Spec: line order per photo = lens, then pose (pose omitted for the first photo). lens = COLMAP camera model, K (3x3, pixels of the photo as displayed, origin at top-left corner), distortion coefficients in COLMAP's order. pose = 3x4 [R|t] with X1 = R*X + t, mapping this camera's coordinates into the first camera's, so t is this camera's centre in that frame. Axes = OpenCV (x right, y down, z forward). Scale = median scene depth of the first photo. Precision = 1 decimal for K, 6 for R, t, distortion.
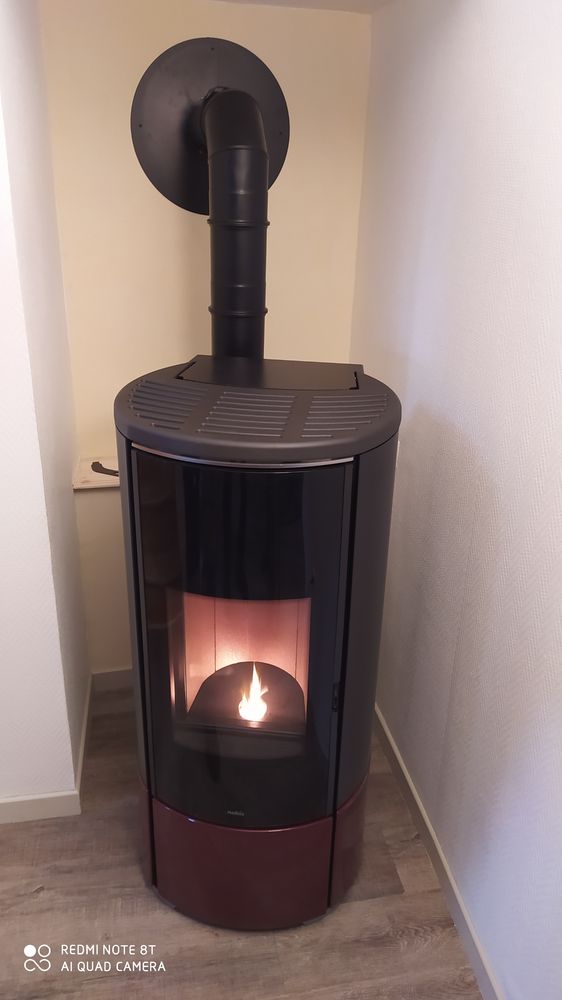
lens RADIAL K [[743.7, 0, 278.9], [0, 743.7, 499.4], [0, 0, 1]] dist [0.006477, -0.025848]
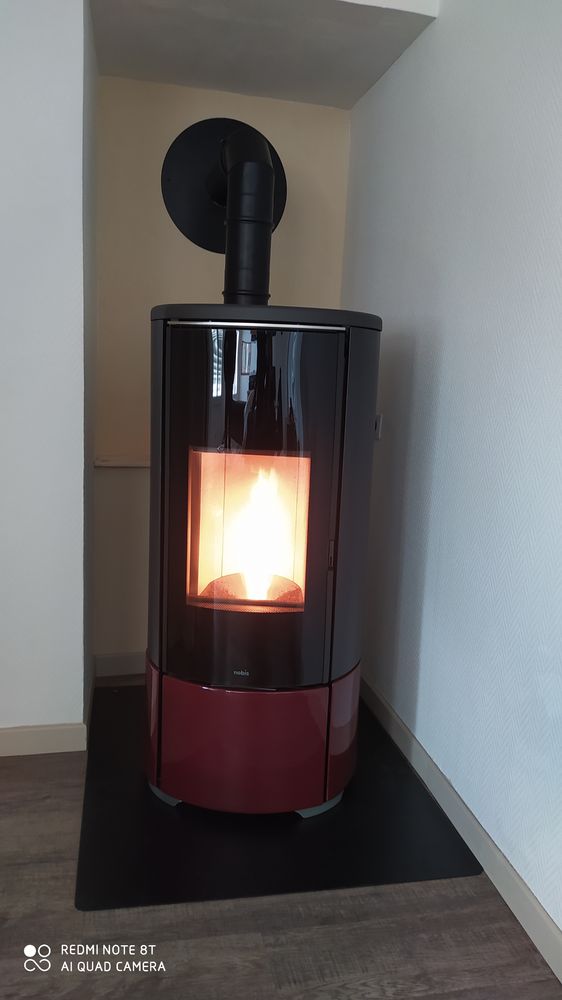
lens RADIAL K [[743.7, 0, 282.3], [0, 743.7, 497.3], [0, 0, 1]] dist [0.006477, -0.025848]
pose [[0.999403, 0.004064, 0.034307, -0.035741], [0.004601, 0.968557, -0.248750, 0.393380], [-0.034239, 0.248760, 0.967960, -0.109400]]
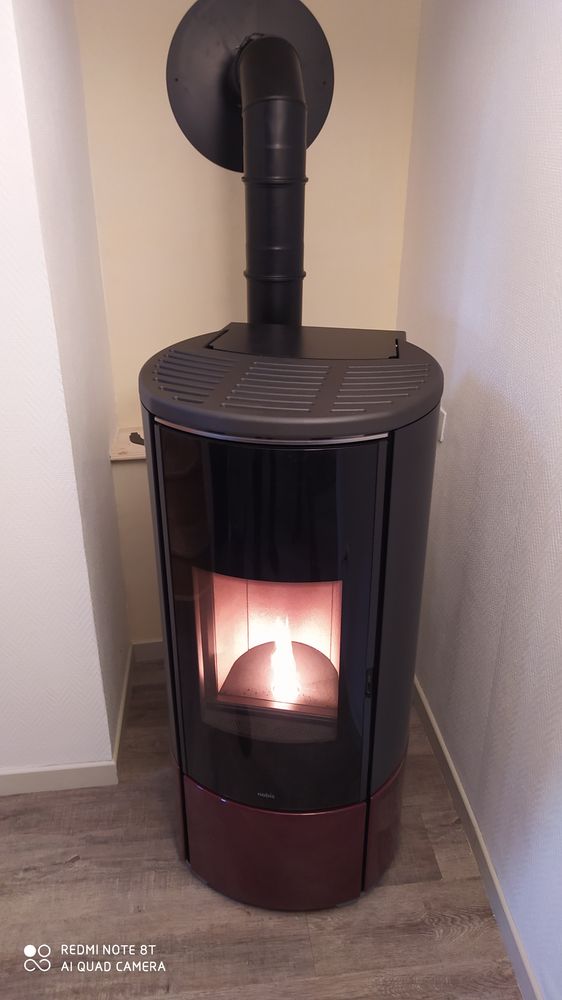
lens RADIAL K [[743.7, 0, 274.3], [0, 743.7, 501.2], [0, 0, 1]] dist [0.006477, -0.025848]
pose [[0.996792, 0.009664, -0.079452, 0.023954], [-0.005738, 0.998758, 0.049488, -0.011998], [0.079832, -0.048874, 0.995609, 0.040897]]
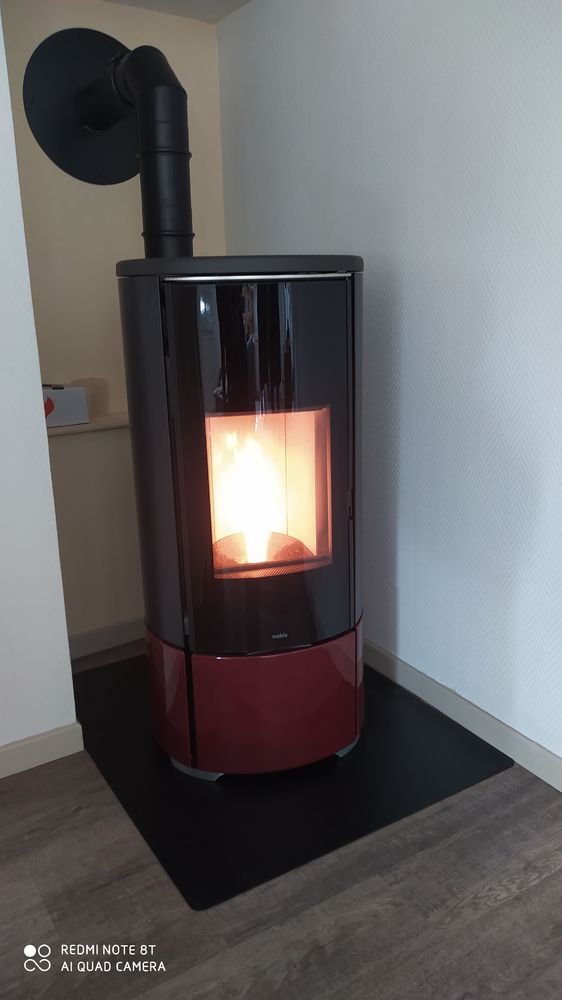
lens RADIAL K [[743.7, 0, 284.9], [0, 743.7, 500.2], [0, 0, 1]] dist [0.006477, -0.025848]
pose [[0.928672, -0.152358, 0.338164, -0.347924], [0.201001, 0.972979, -0.113623, 0.312760], [-0.311715, 0.173490, 0.934203, -0.035910]]
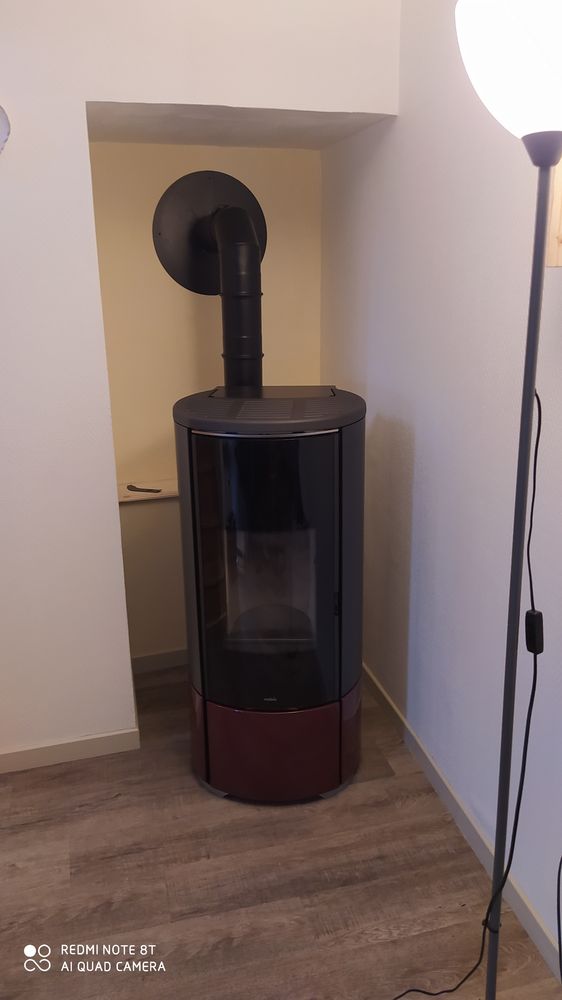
lens RADIAL K [[743.7, 0, 294.9], [0, 743.7, 497.1], [0, 0, 1]] dist [0.006477, -0.025848]
pose [[0.995351, -0.062011, 0.073698, -0.080866], [0.070516, 0.990381, -0.119051, 0.192970], [-0.065607, 0.123694, 0.990149, -0.377375]]
